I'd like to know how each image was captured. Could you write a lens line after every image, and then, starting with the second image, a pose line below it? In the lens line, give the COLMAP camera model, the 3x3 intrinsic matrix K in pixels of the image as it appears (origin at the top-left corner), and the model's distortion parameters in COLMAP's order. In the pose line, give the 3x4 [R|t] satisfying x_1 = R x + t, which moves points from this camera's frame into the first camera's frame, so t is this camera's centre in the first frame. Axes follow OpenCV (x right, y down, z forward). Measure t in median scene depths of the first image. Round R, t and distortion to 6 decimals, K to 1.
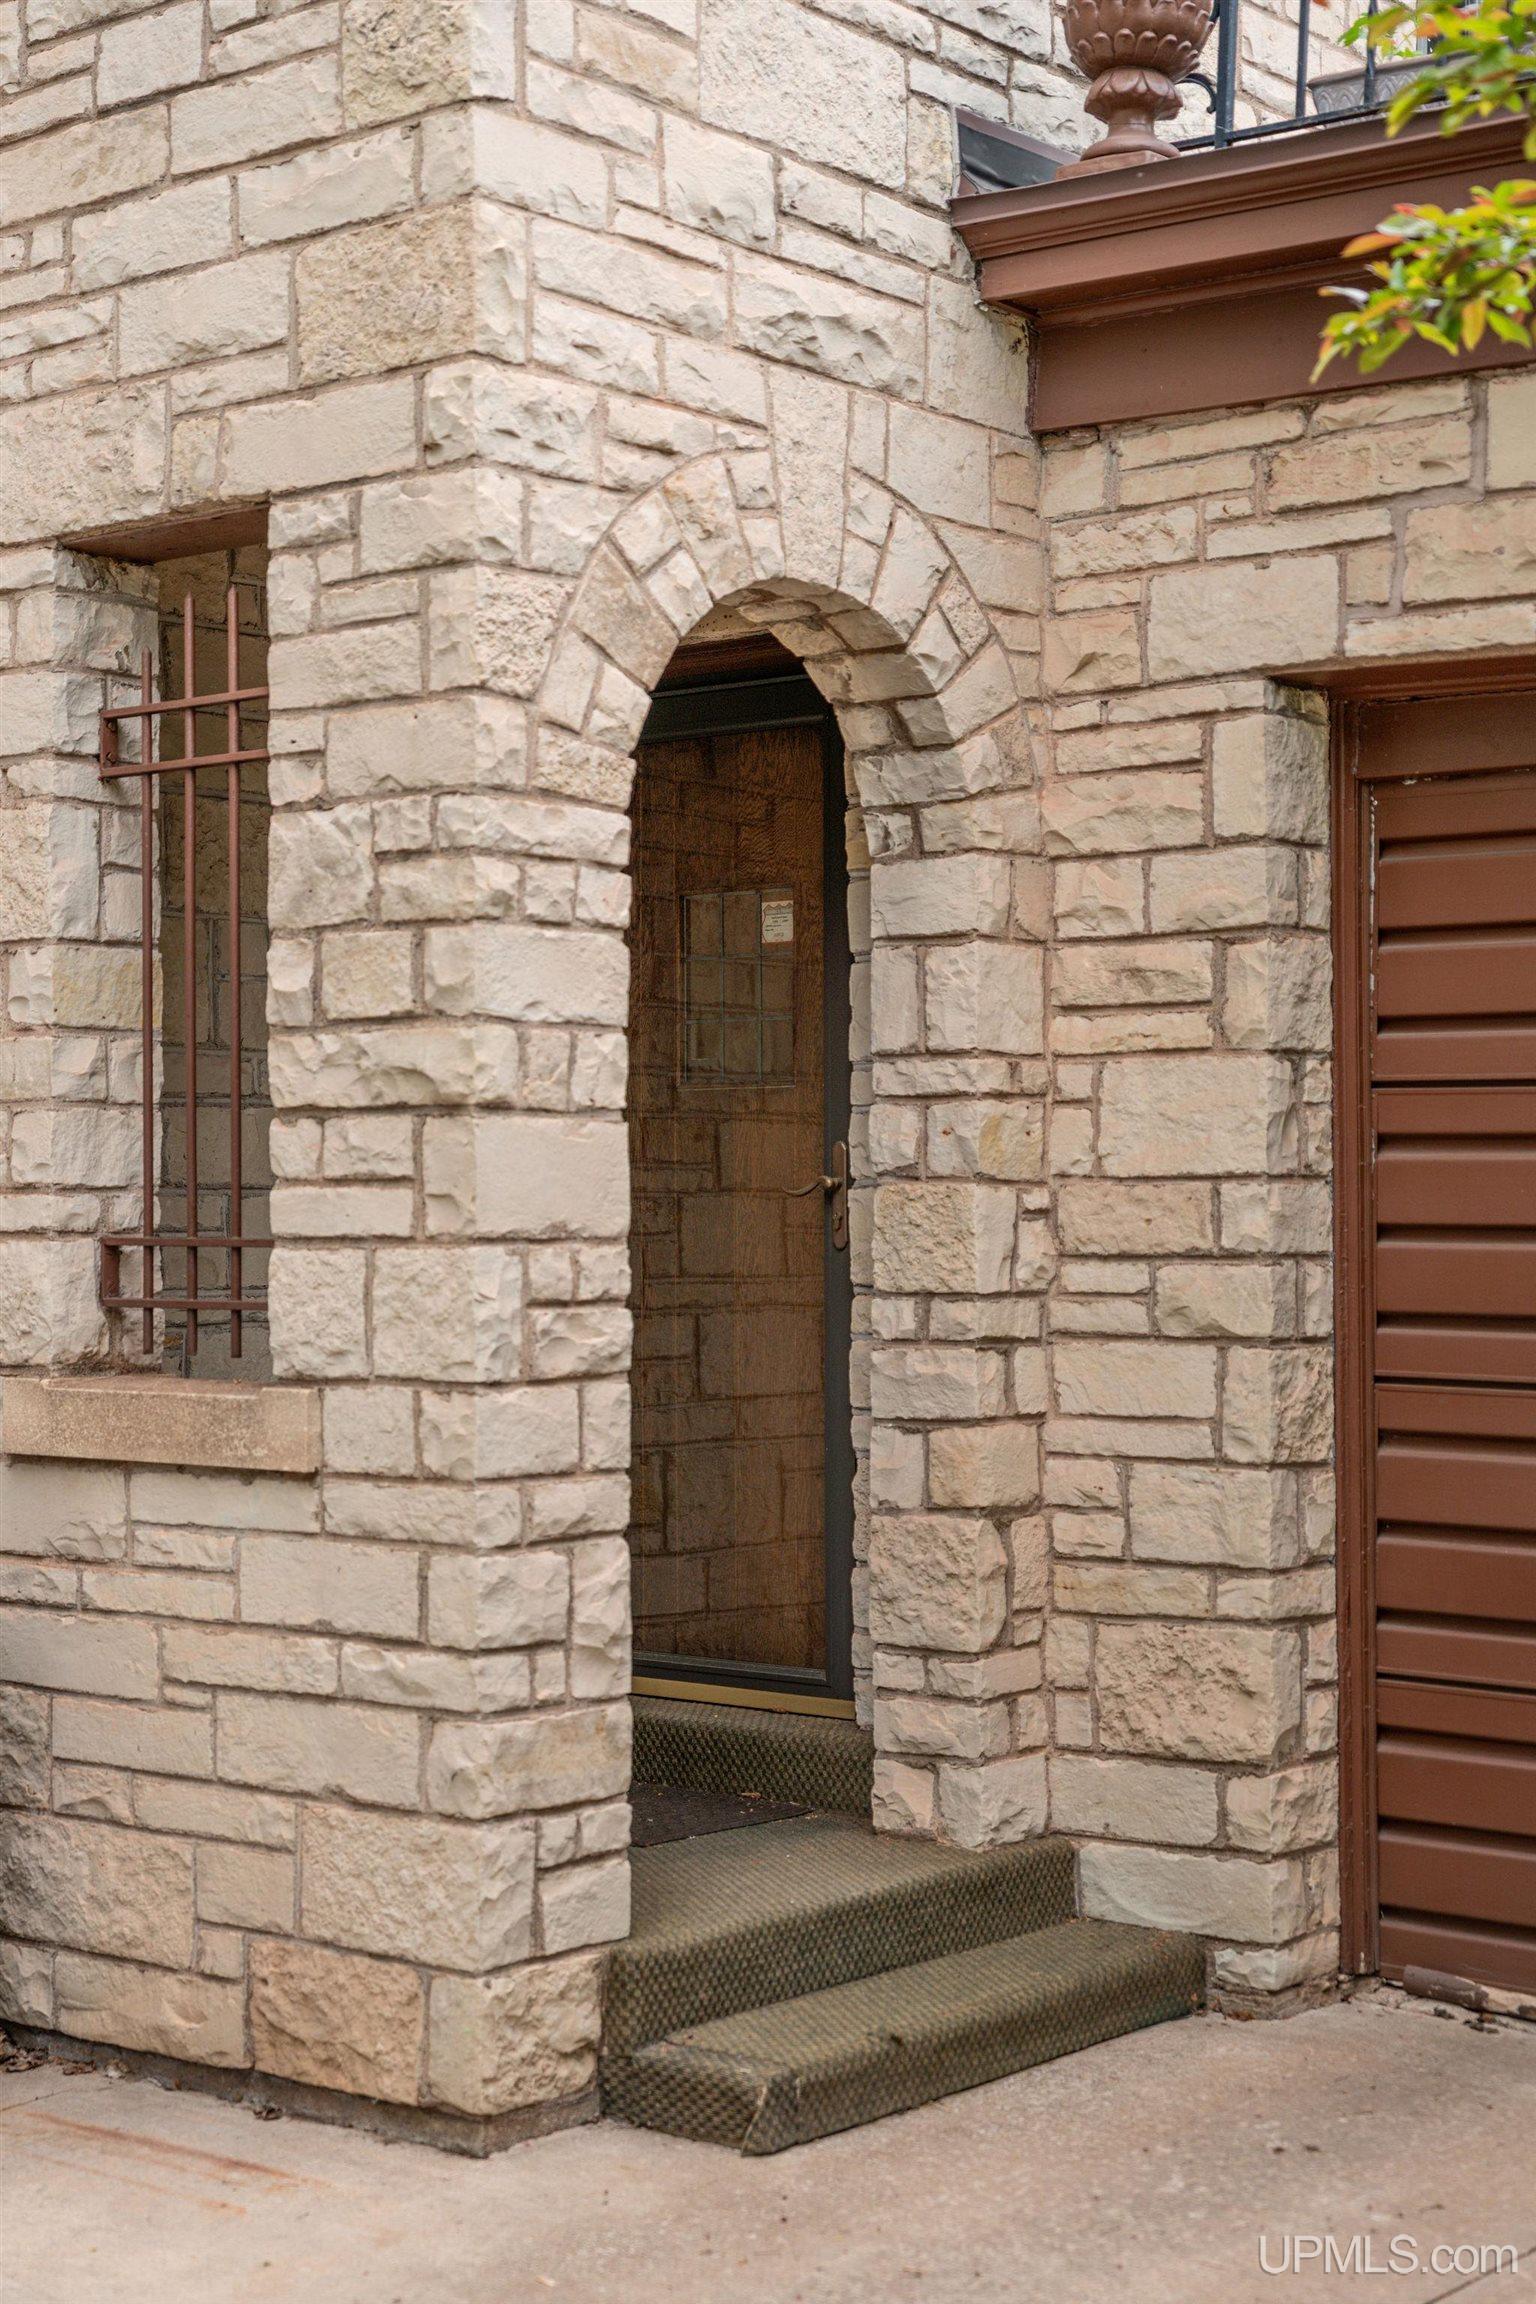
lens RADIAL K [[3686.6, 0, 768.0], [0, 3686.6, 1152.0], [0, 0, 1]] dist [-0.007743, -0.133140]
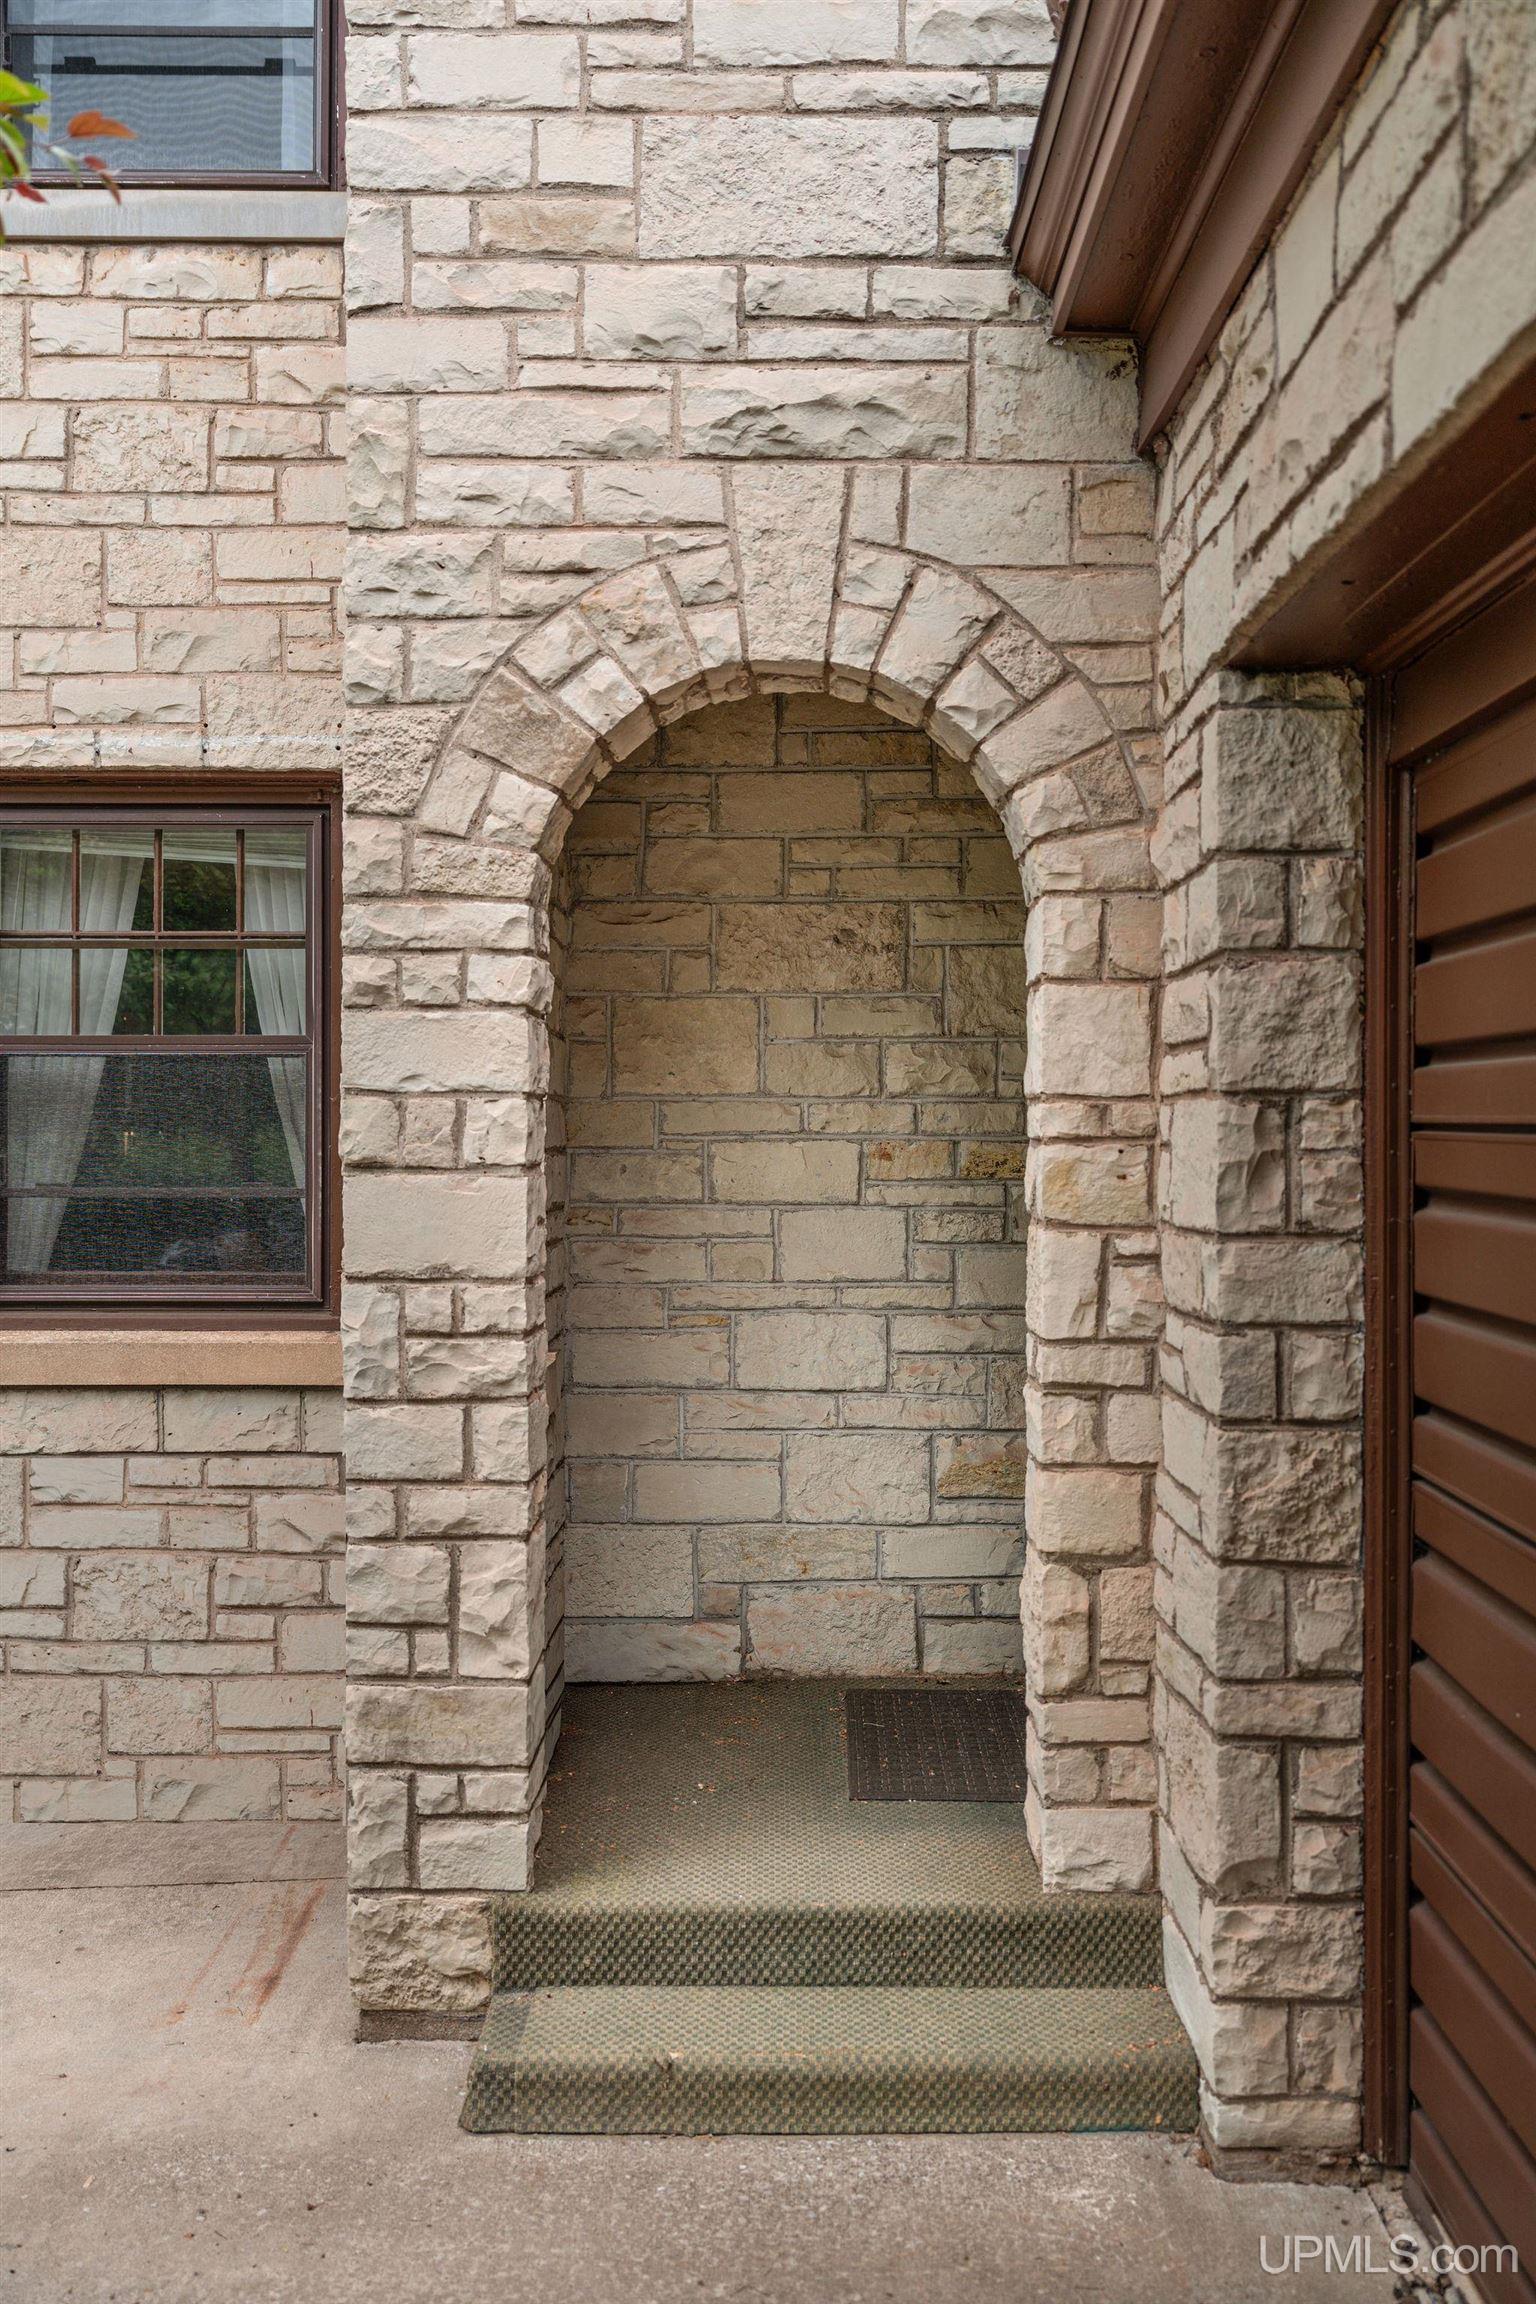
lens RADIAL K [[2037.9, 0, 768.0], [0, 2037.9, 1152.0], [0, 0, 1]] dist [-0.026404, 0.014422]
pose [[0.608206, 0.007621, -0.793743, 0.498307], [0.014065, 0.999693, 0.020376, -0.027015], [0.793655, -0.023557, 0.607912, 0.673737]]
